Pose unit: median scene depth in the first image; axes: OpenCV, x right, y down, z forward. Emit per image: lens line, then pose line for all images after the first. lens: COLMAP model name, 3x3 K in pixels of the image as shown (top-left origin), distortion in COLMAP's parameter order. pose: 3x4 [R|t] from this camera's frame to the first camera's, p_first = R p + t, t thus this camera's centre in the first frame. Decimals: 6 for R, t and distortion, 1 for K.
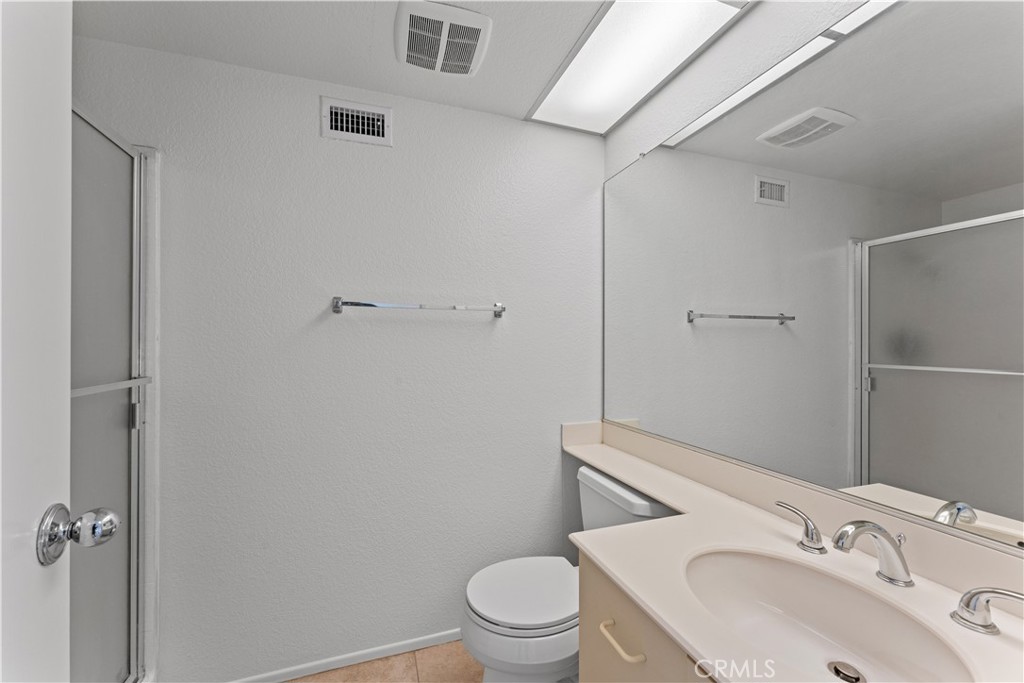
lens RADIAL K [[408.1, 0, 506.6], [0, 408.1, 340.2], [0, 0, 1]] dist [0.001447, 0.000168]
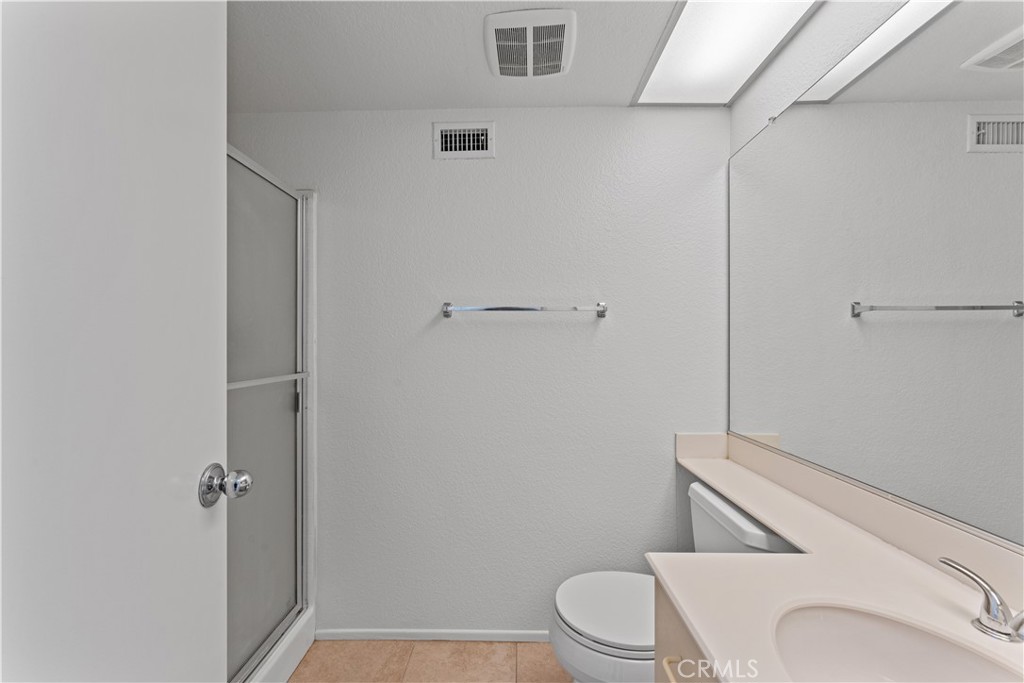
lens RADIAL K [[408.9, 0, 507.8], [0, 408.9, 342.2], [0, 0, 1]] dist [0.000847, 0.000245]
pose [[0.938374, -0.005616, -0.345577, 0.123651], [0.006159, 0.999981, 0.000472, 0.000718], [0.345568, -0.002571, 0.938390, 0.024615]]
